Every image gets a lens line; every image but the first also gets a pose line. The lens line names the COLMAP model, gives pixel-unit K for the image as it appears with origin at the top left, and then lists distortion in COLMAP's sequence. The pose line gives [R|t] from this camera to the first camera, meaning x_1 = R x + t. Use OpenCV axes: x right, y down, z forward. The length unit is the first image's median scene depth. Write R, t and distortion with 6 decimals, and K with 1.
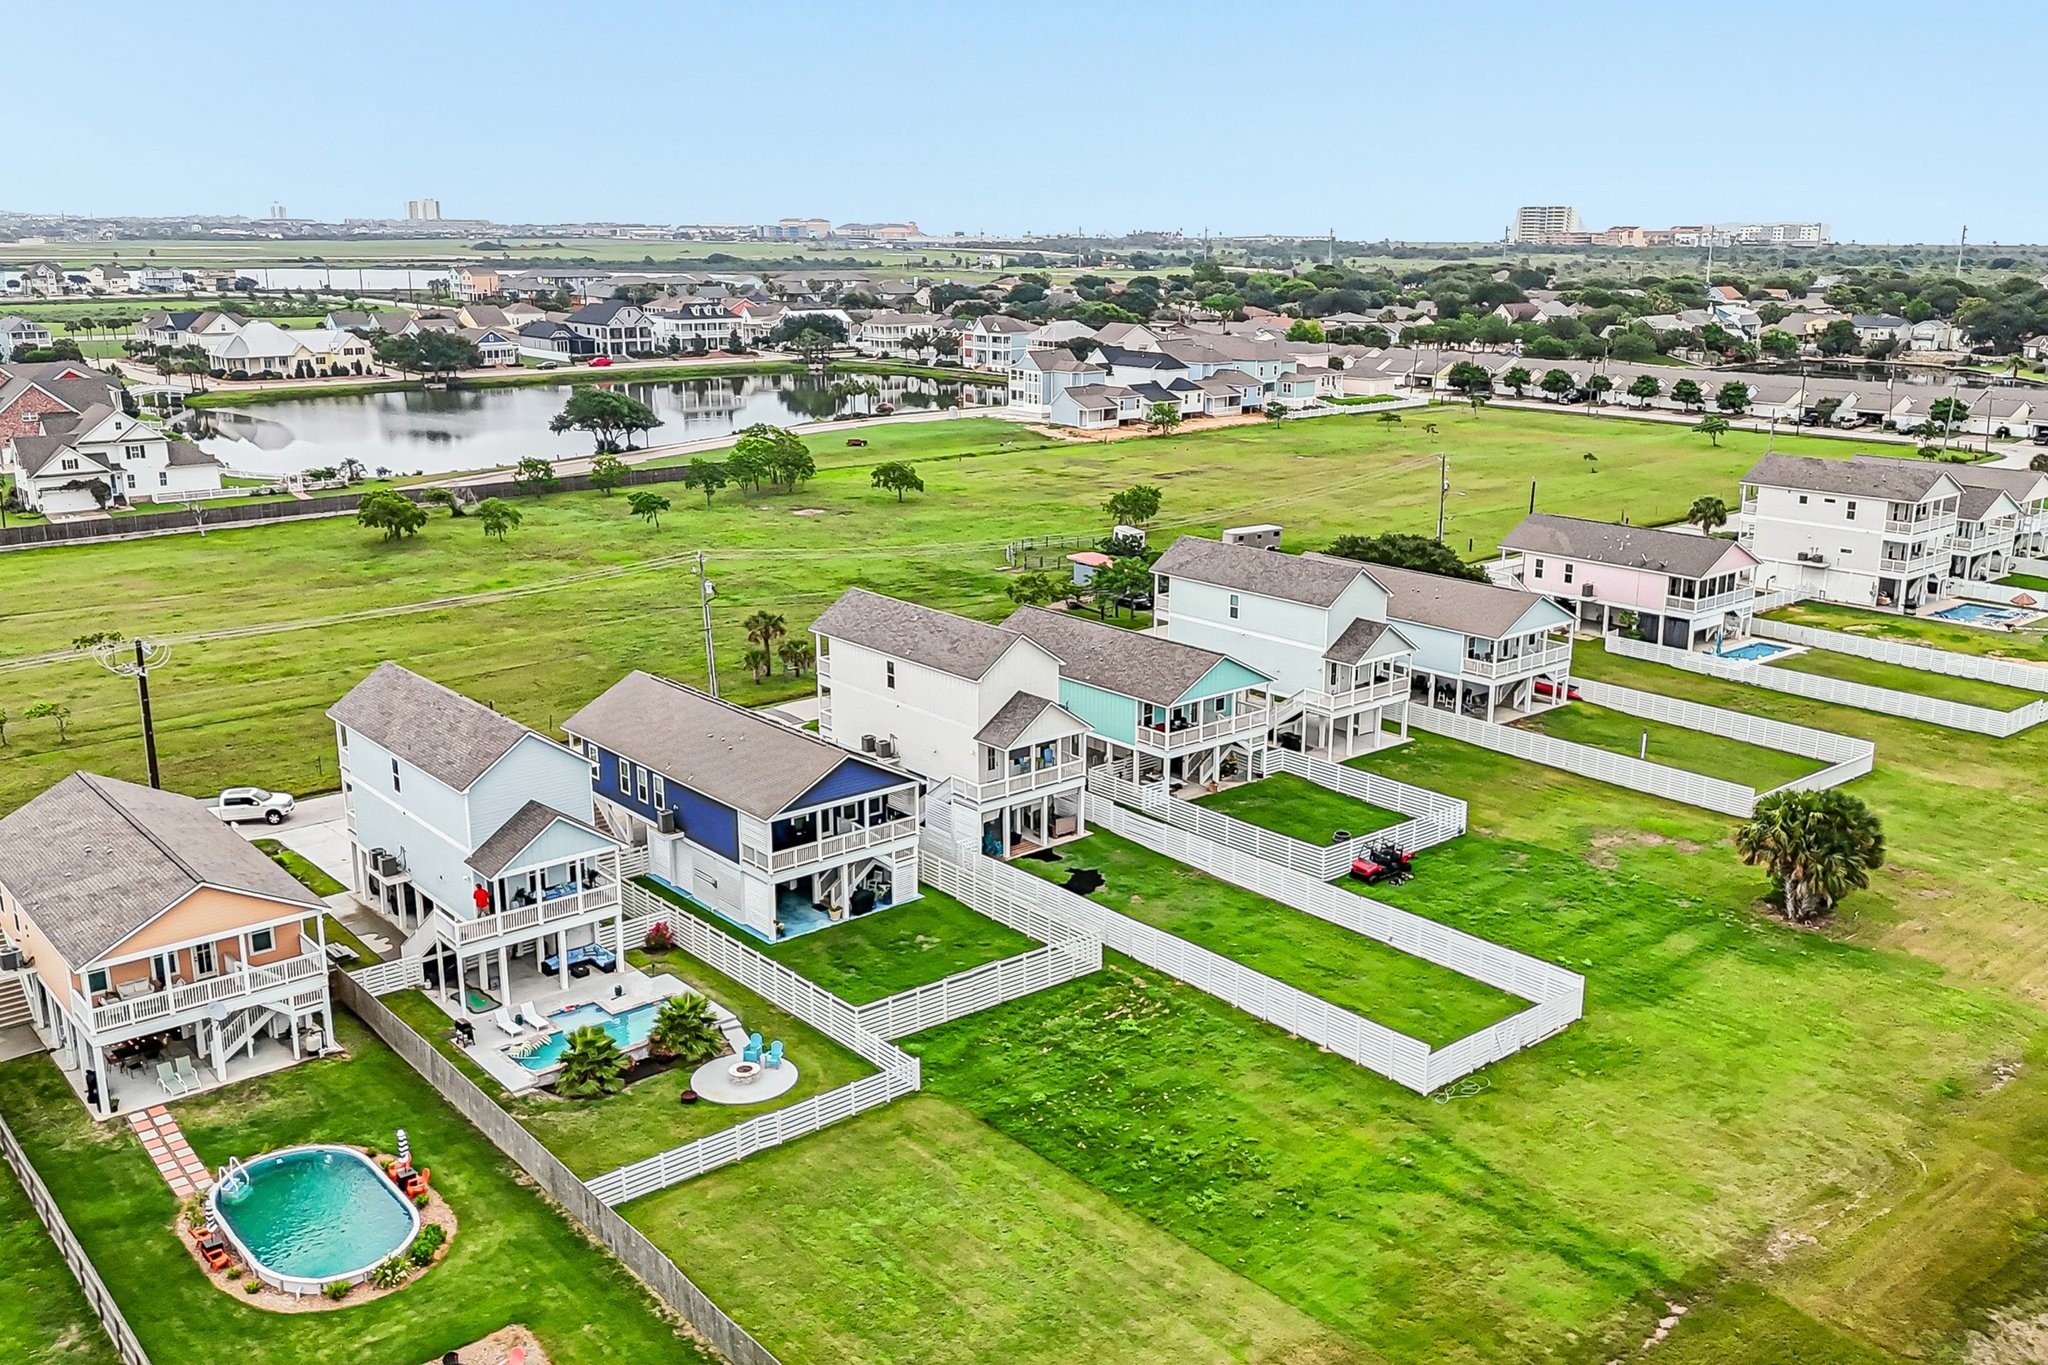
lens RADIAL K [[1777.6, 0, 1024.0], [0, 1777.6, 682.5], [0, 0, 1]] dist [0.098702, -0.148823]
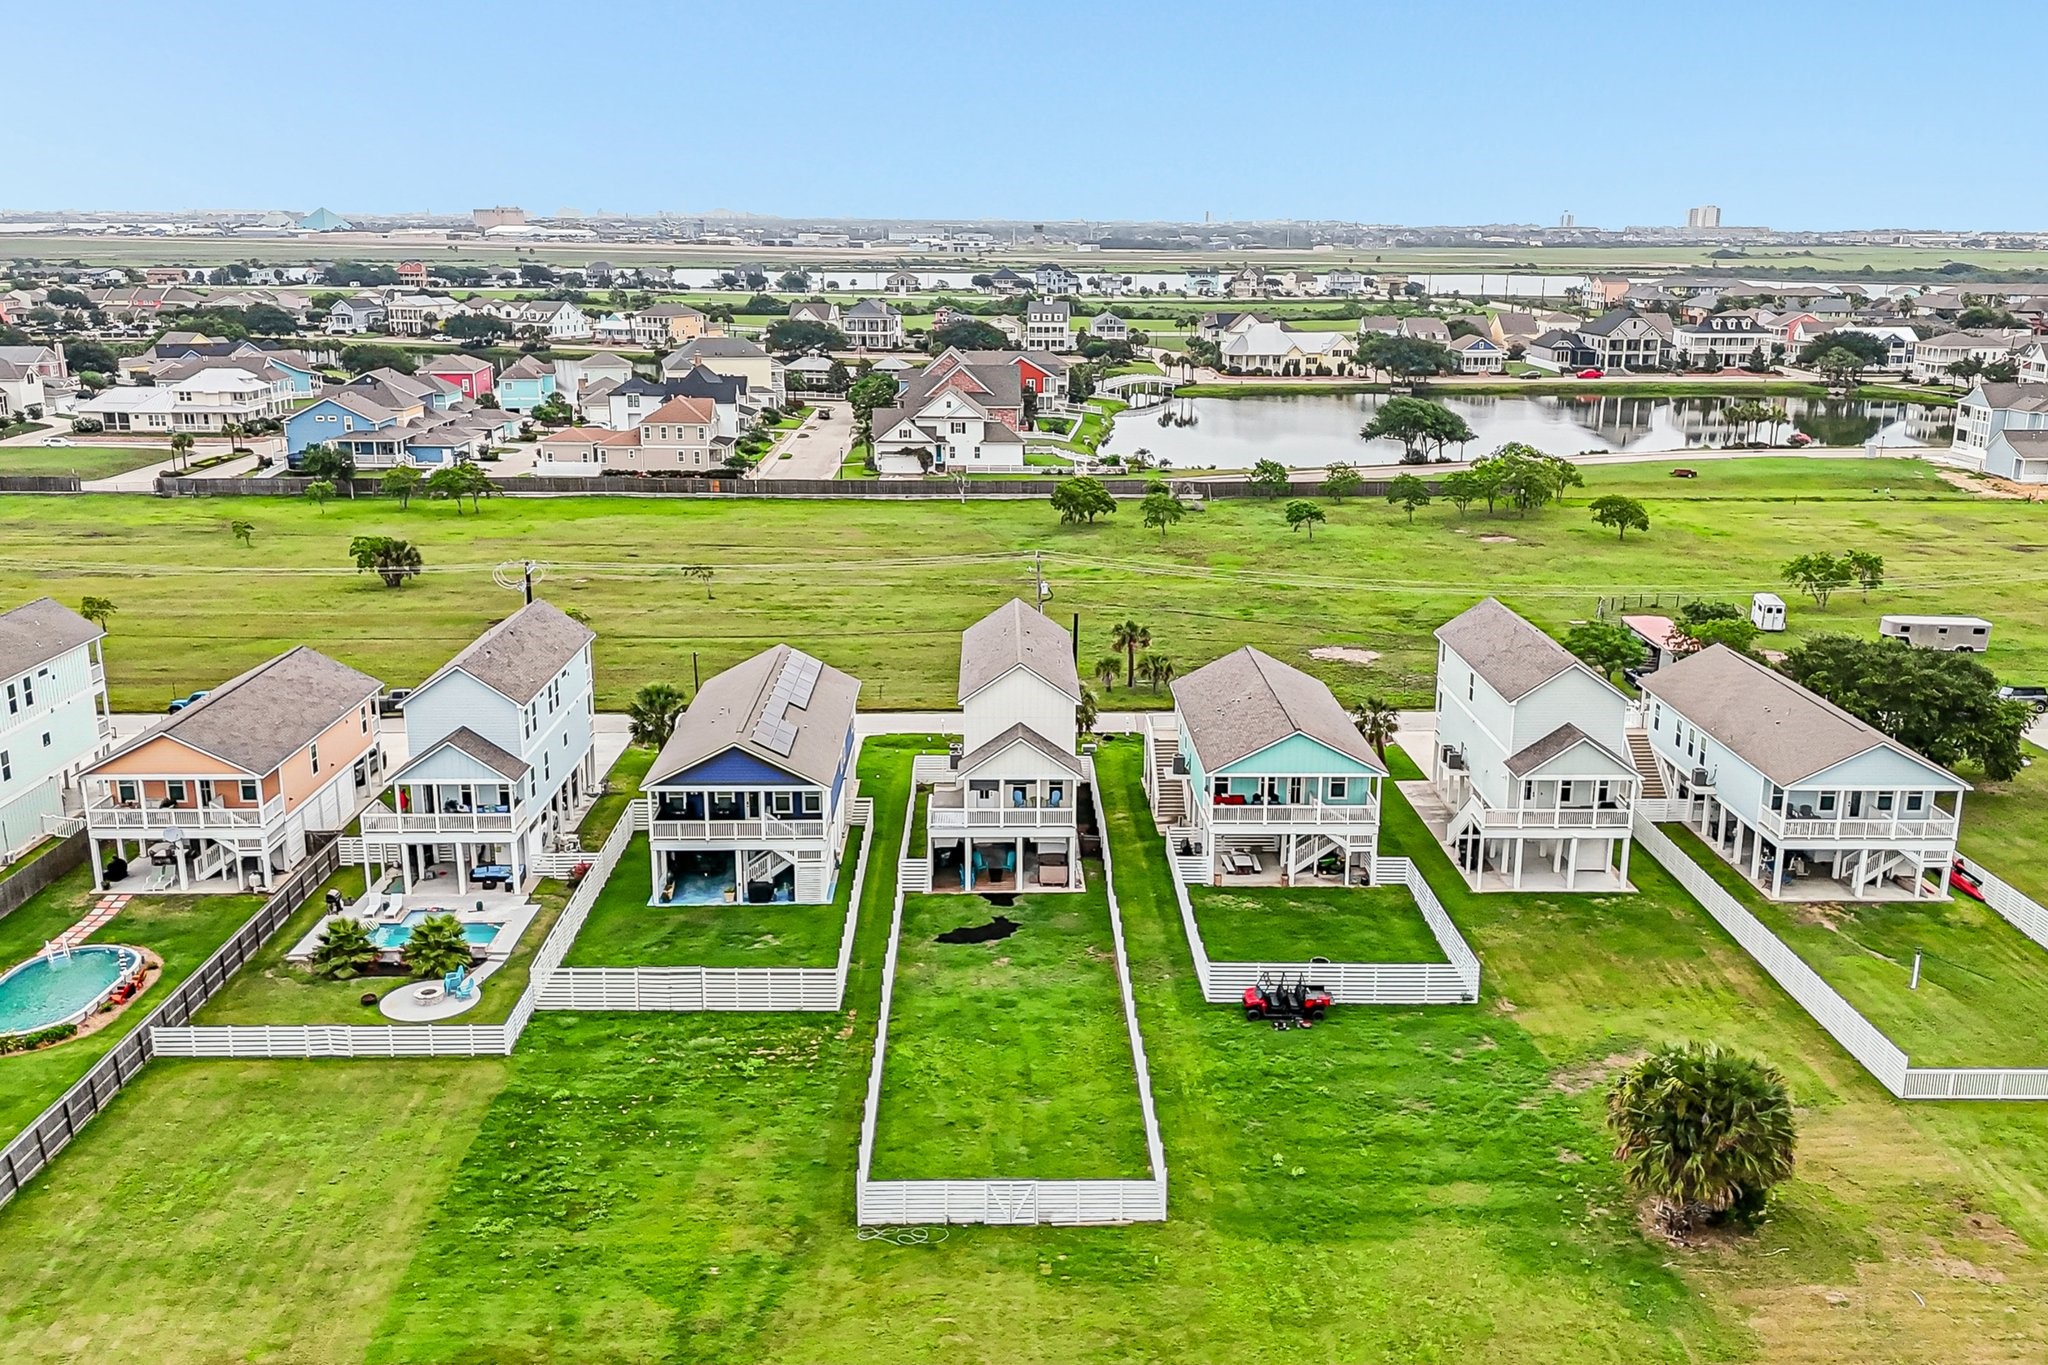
lens RADIAL K [[1777.6, 0, 1024.0], [0, 1777.6, 682.5], [0, 0, 1]] dist [0.098702, -0.148823]
pose [[0.773790, 0.160770, -0.612701, 0.258077], [-0.163166, 0.985204, 0.052448, -0.029857], [0.612067, 0.059388, 0.788573, 0.113289]]
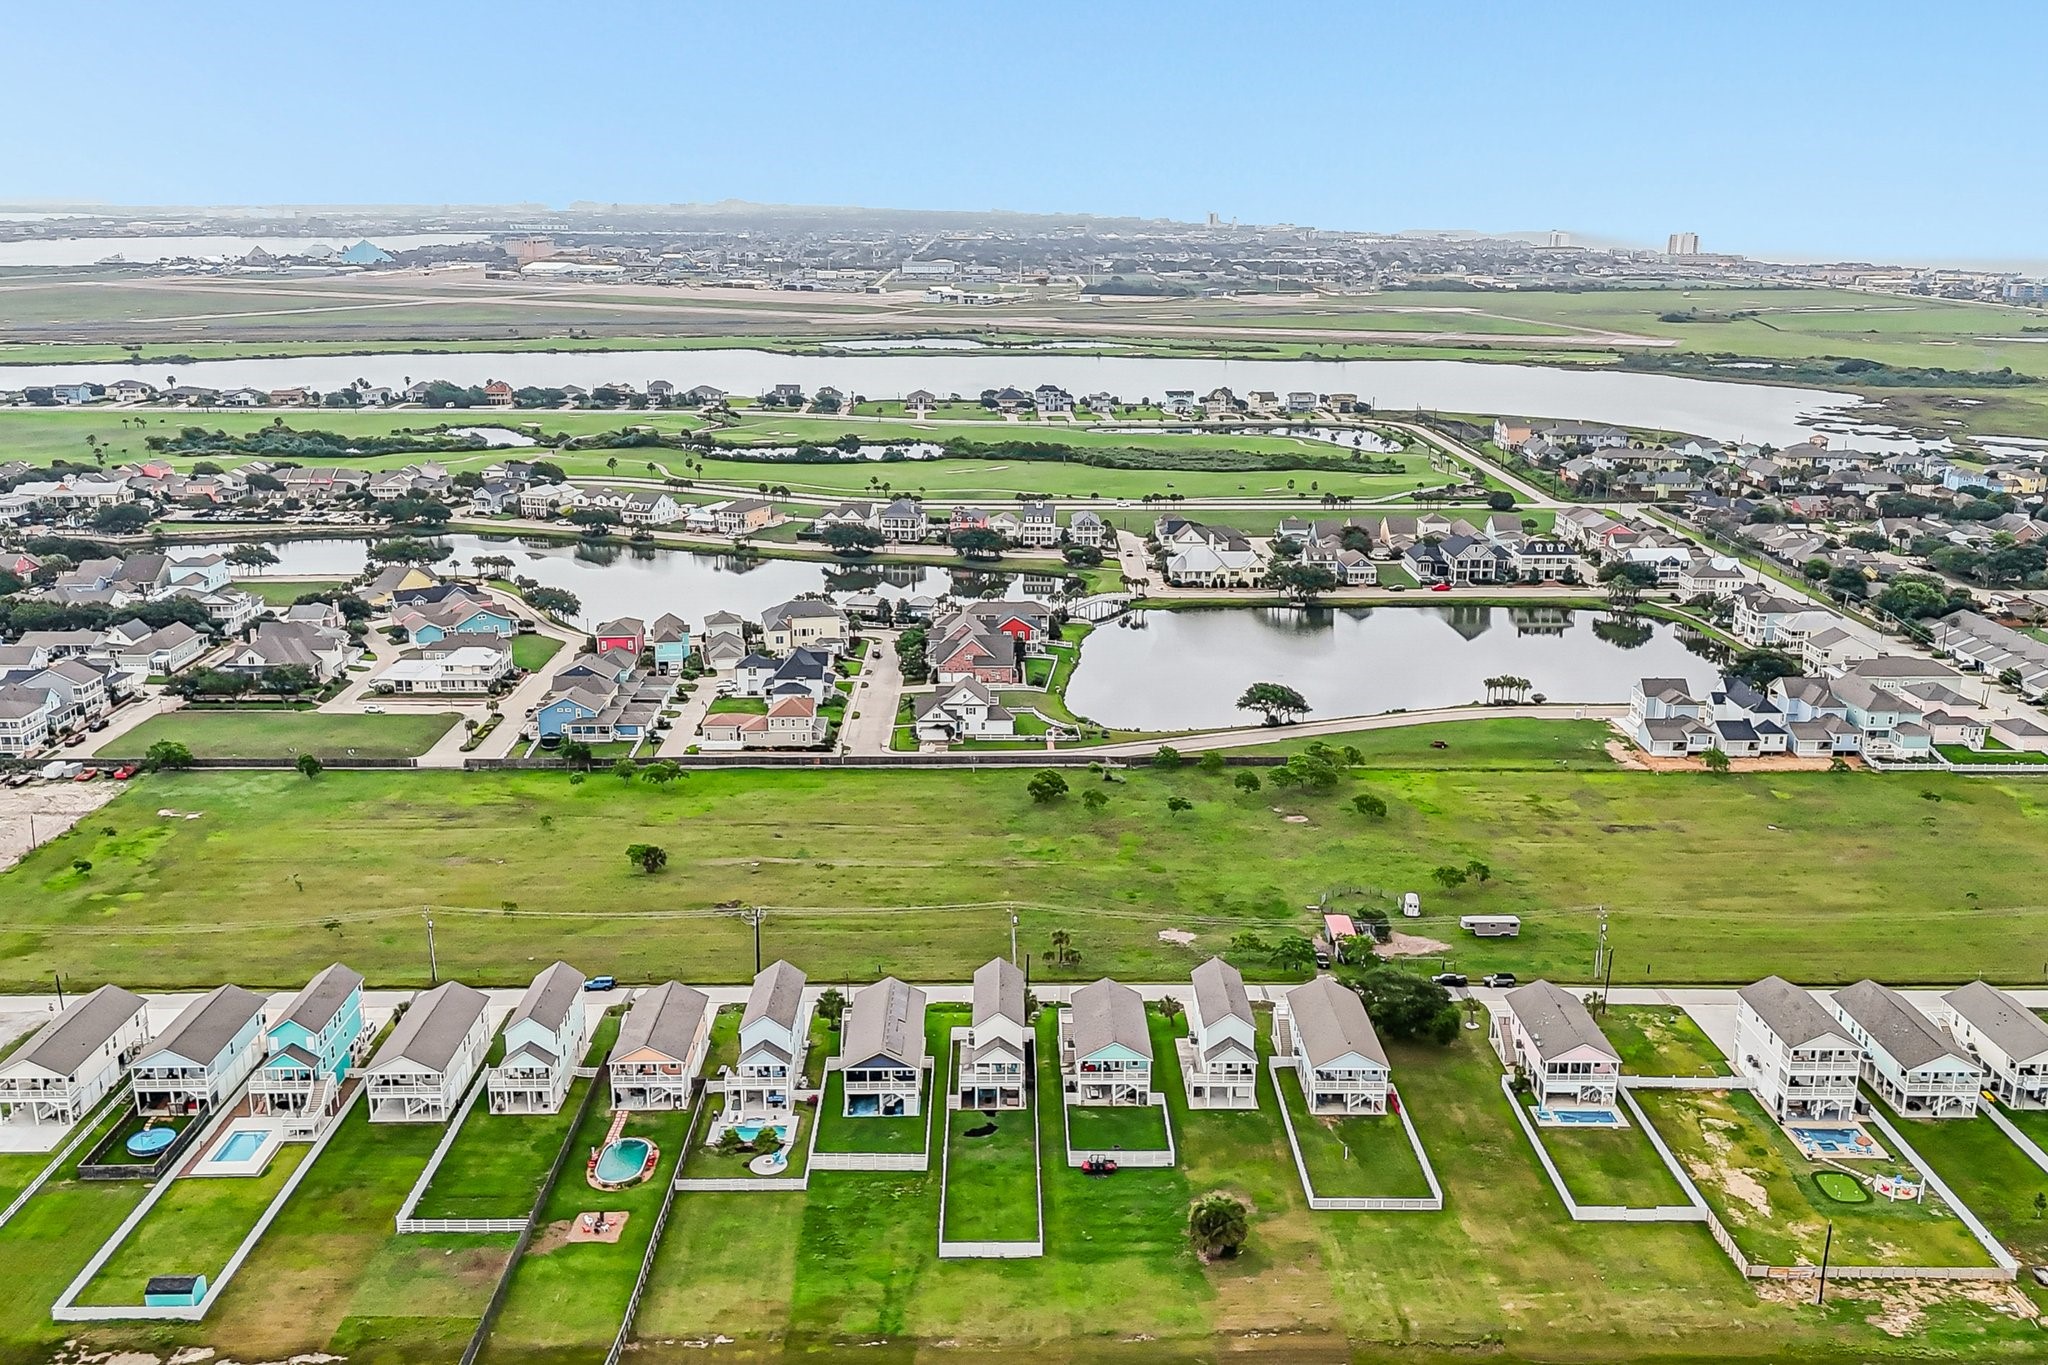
lens RADIAL K [[1782.5, 0, 1024.0], [0, 1782.5, 682.5], [0, 0, 1]] dist [0.183001, -0.535401]
pose [[0.770413, 0.169936, -0.614480, 0.597734], [-0.163342, 0.984264, 0.067409, -0.264912], [0.616265, 0.048438, 0.786048, -0.348209]]
